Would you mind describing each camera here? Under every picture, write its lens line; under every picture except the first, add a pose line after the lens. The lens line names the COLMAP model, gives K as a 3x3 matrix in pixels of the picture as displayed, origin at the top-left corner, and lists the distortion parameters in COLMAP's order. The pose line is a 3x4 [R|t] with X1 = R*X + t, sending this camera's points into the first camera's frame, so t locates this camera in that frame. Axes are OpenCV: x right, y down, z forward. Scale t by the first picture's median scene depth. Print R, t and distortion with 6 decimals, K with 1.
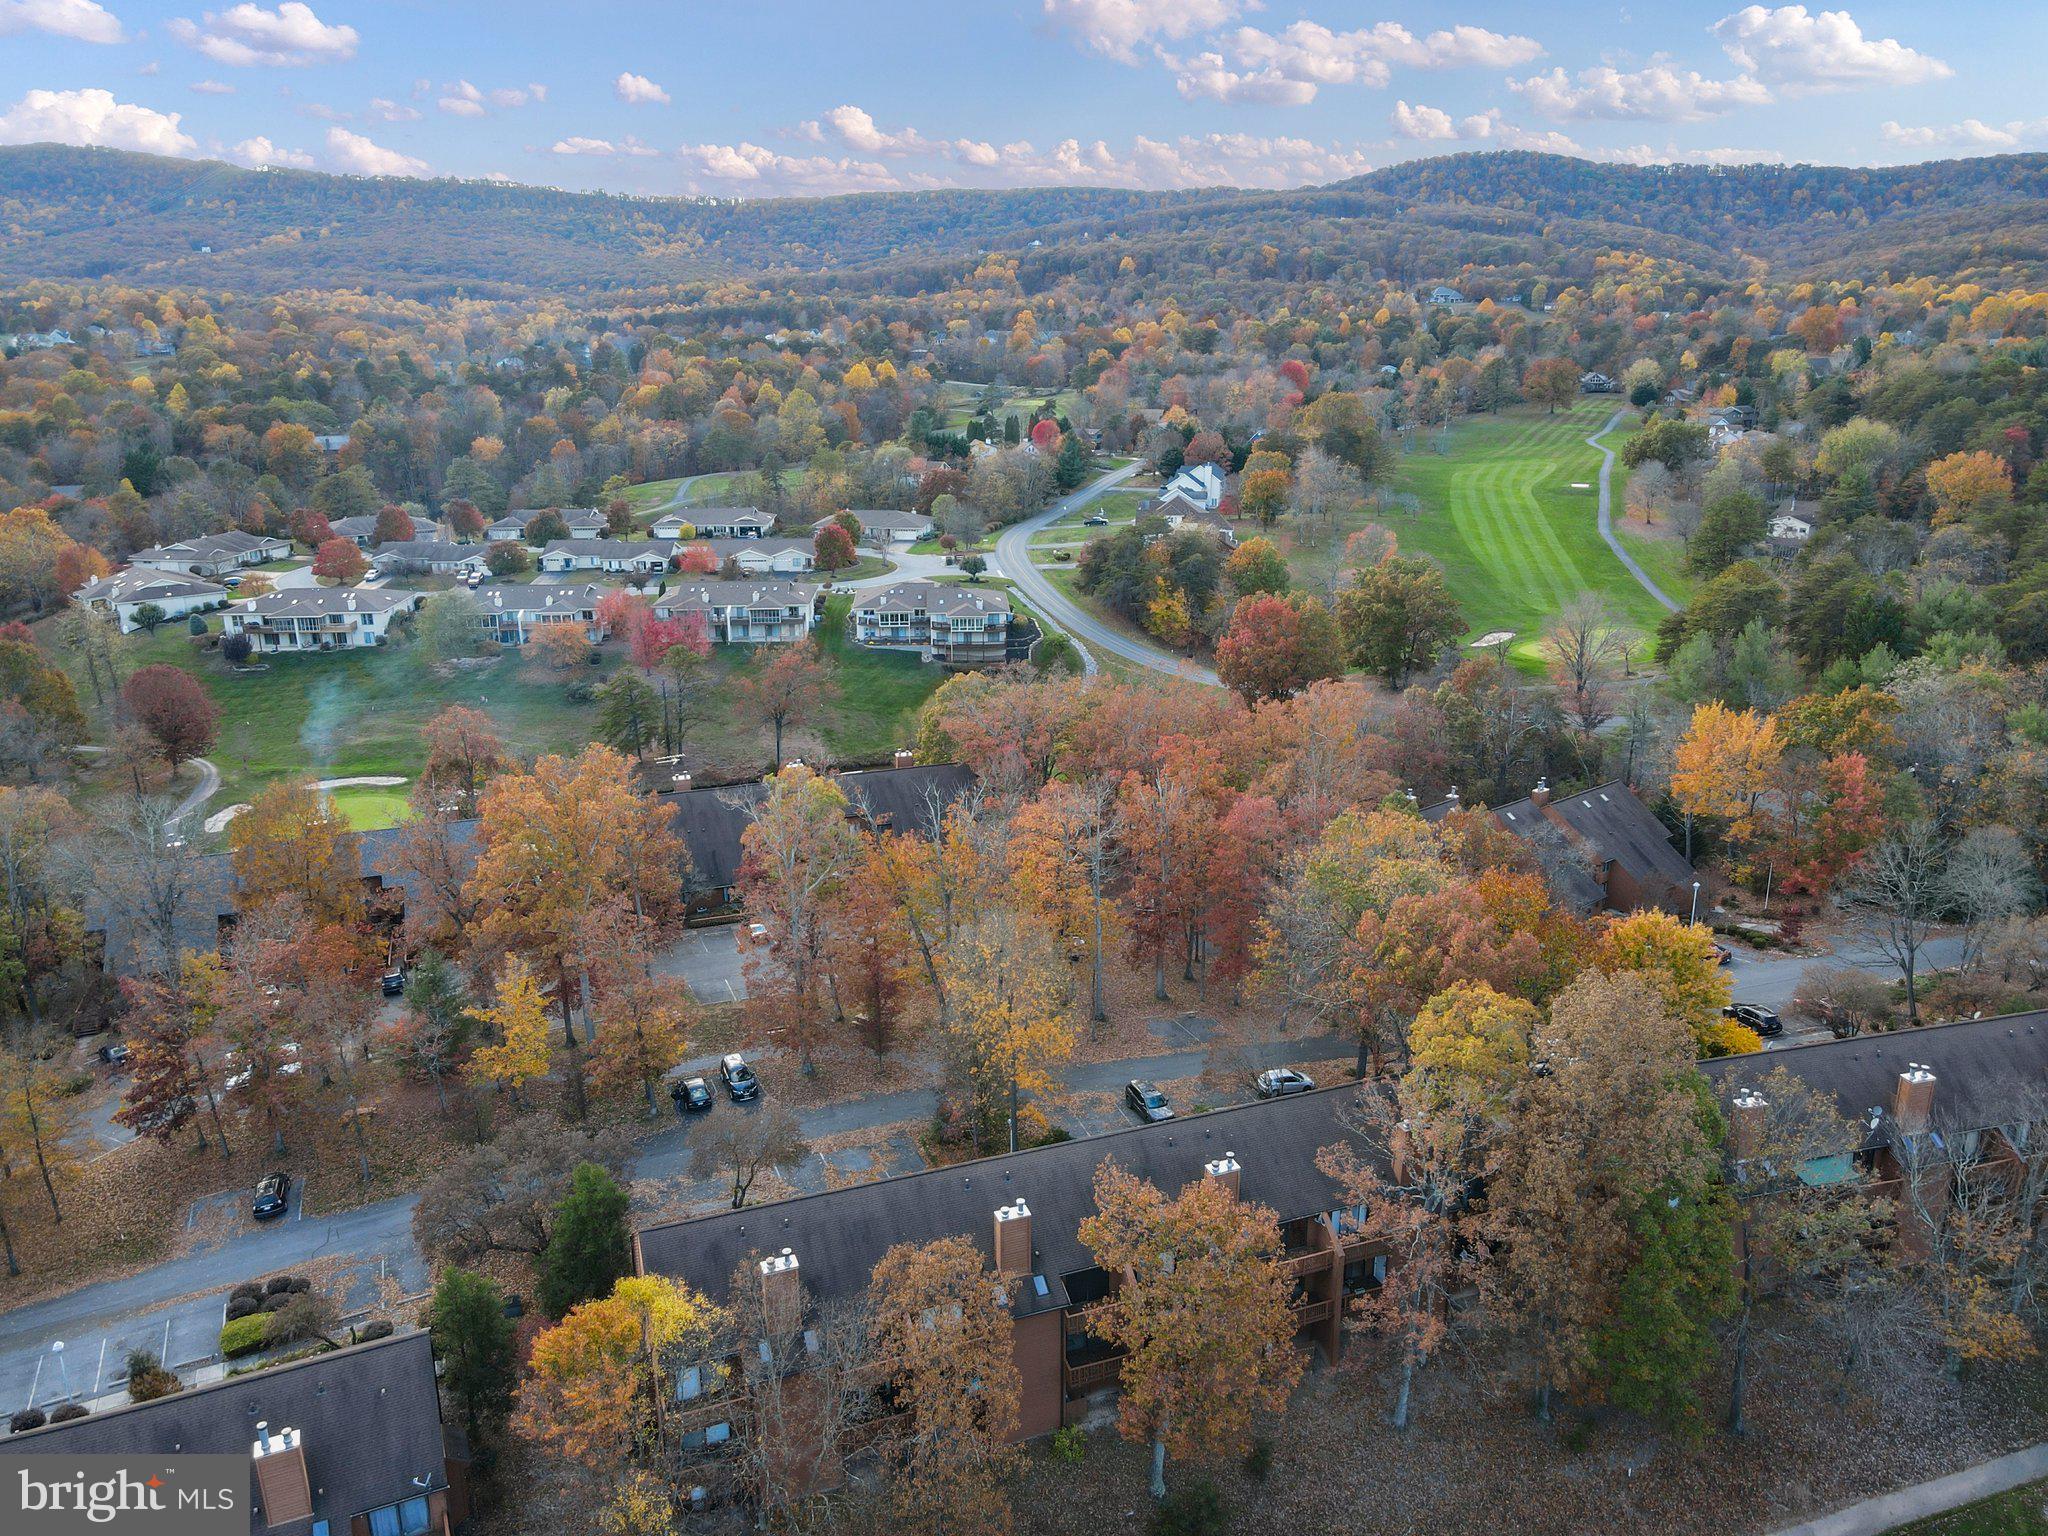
lens RADIAL K [[1499.3, 0, 1054.5], [0, 1499.3, 774.0], [0, 0, 1]] dist [0.032197, 0.008373]
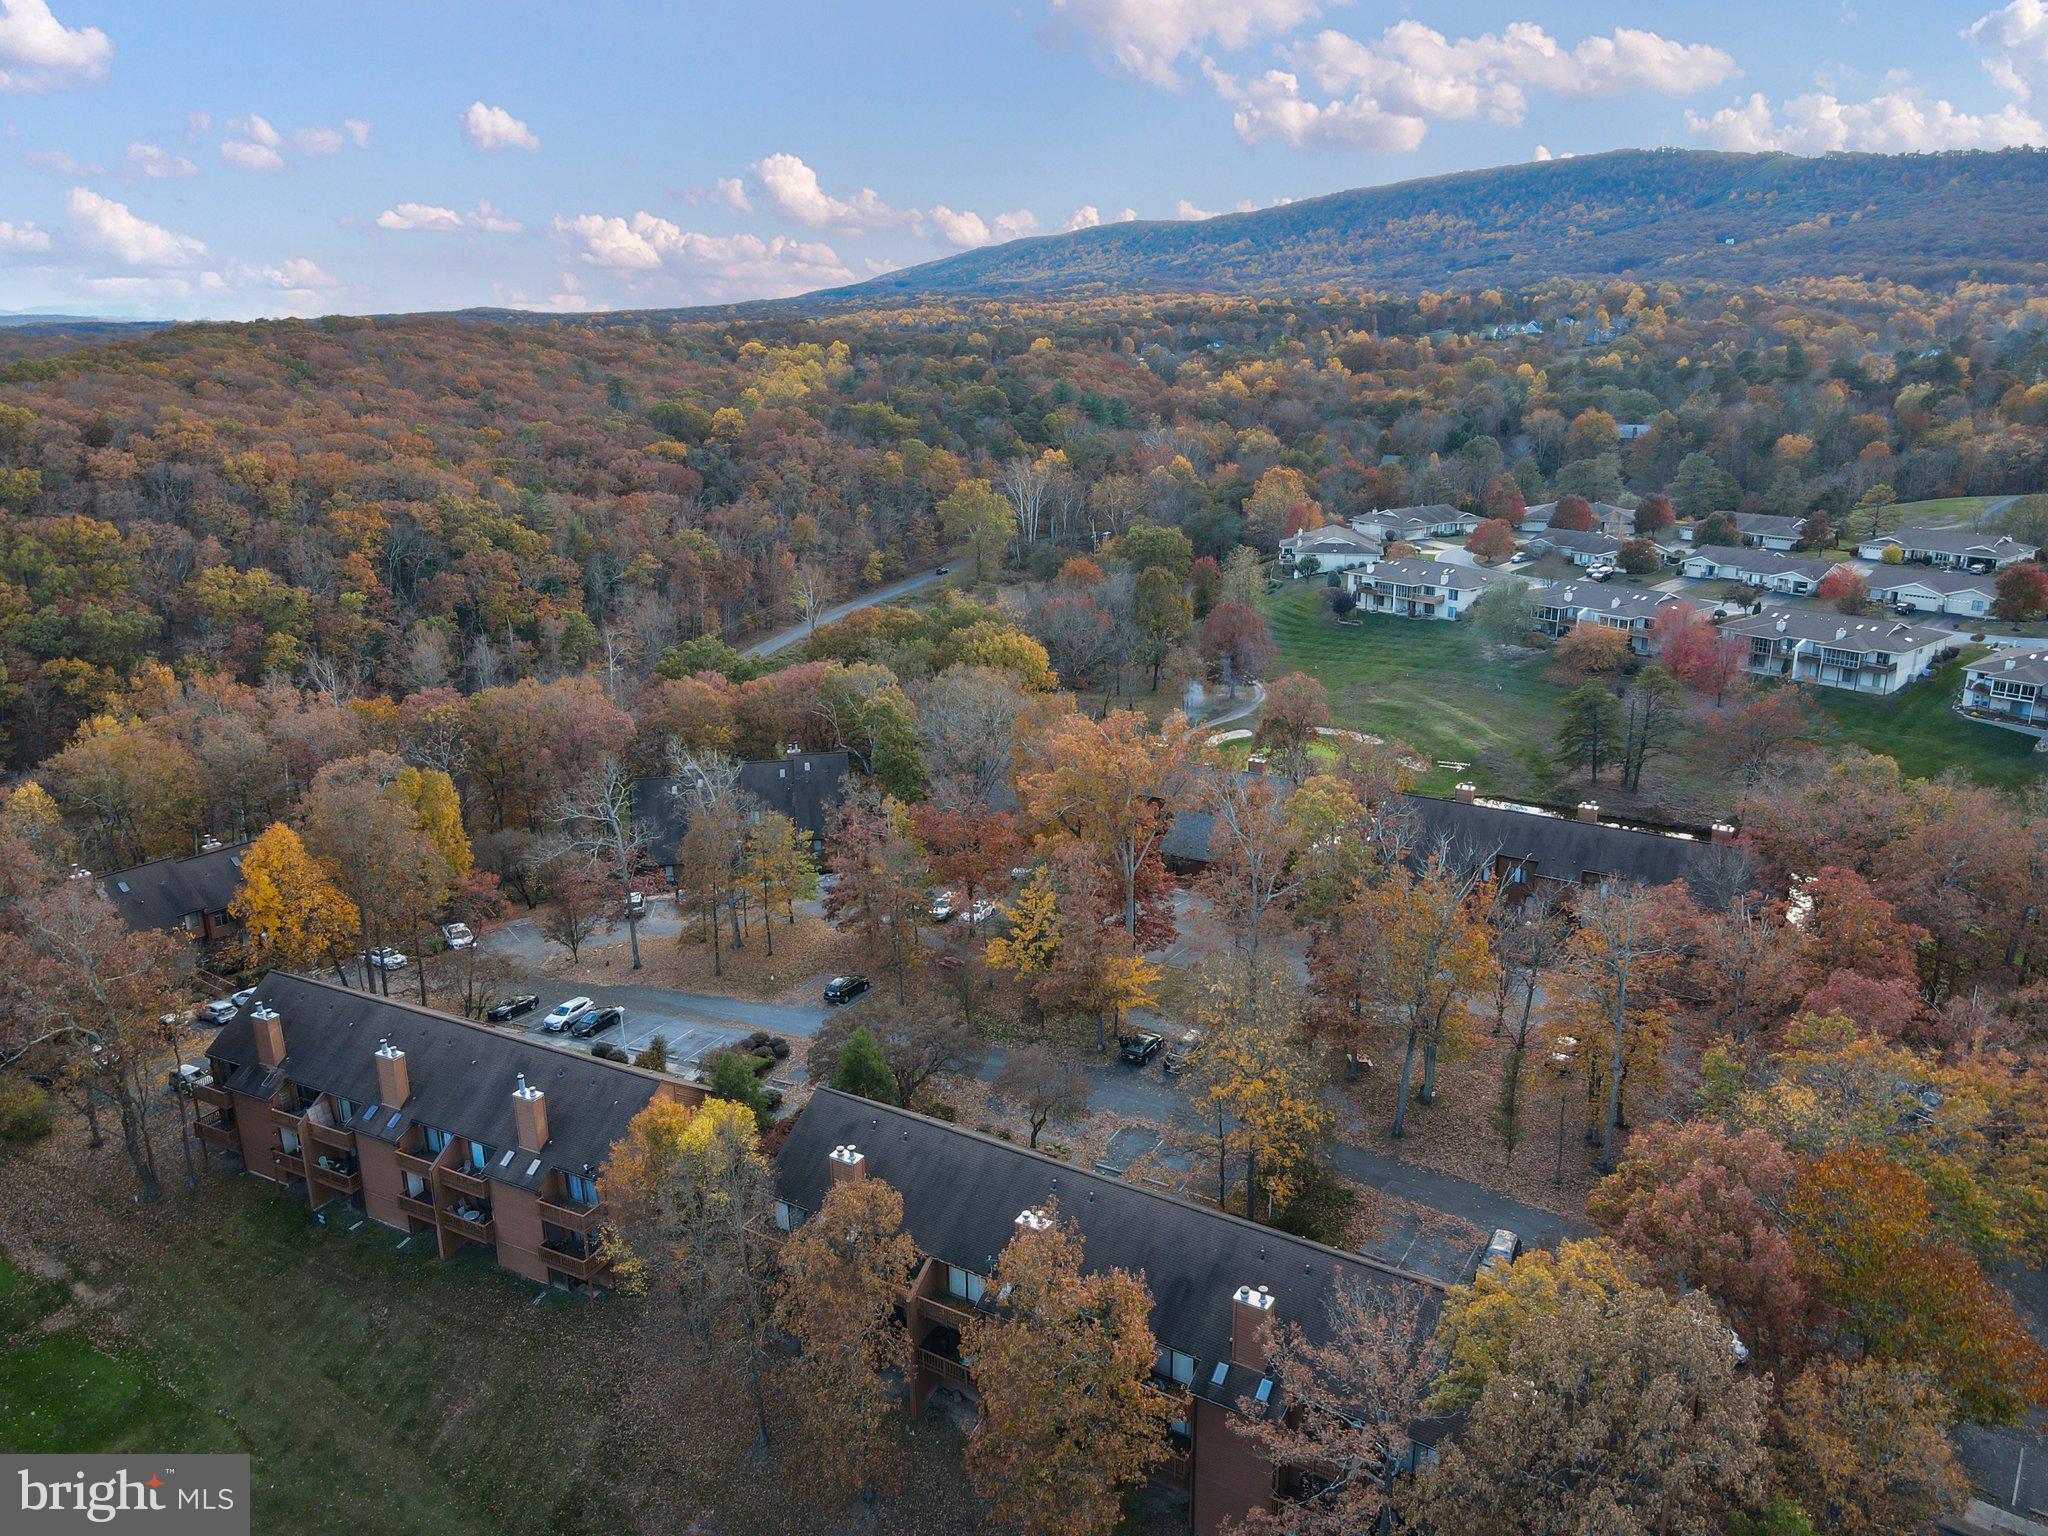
lens RADIAL K [[1522.0, 0, 1046.1], [0, 1522.0, 764.2], [0, 0, 1]] dist [0.034175, 0.012116]
pose [[0.618232, 0.231273, -0.751200, 0.130075], [-0.233320, 0.966651, 0.105583, -0.021484], [0.750567, 0.109995, 0.651575, 0.060497]]
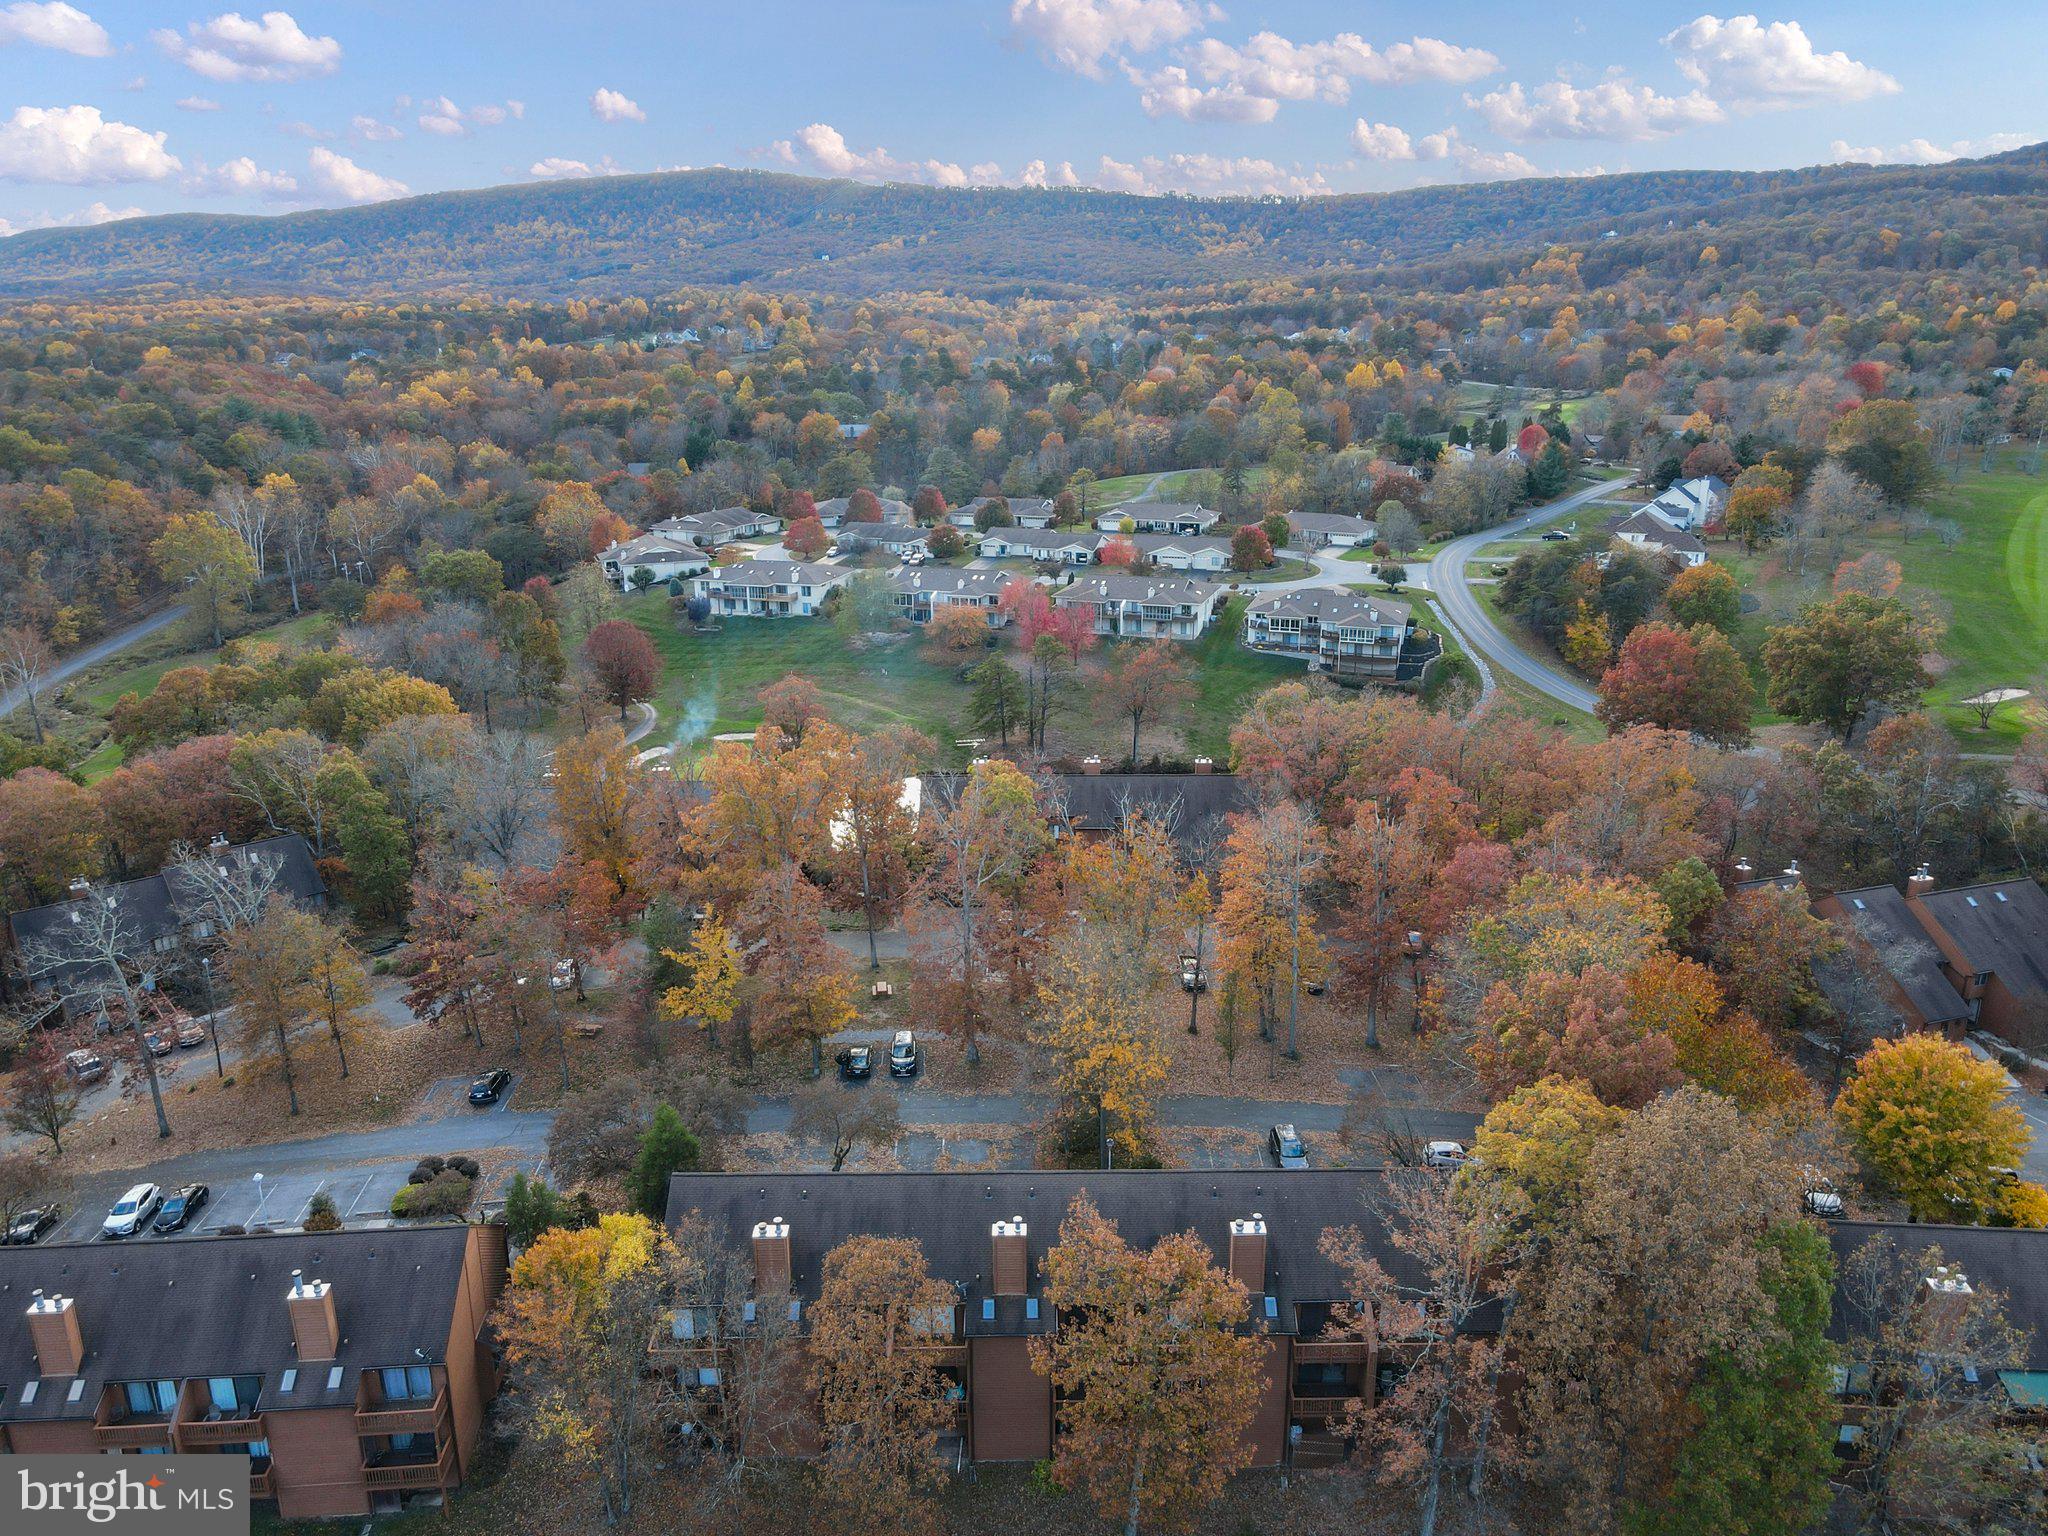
lens RADIAL K [[1522.0, 0, 1046.1], [0, 1522.0, 764.2], [0, 0, 1]] dist [0.034175, 0.012116]
pose [[0.936896, 0.101549, -0.334534, 0.057578], [-0.104455, 0.994486, 0.009342, -0.004036], [0.333638, 0.026191, 0.942337, 0.012461]]
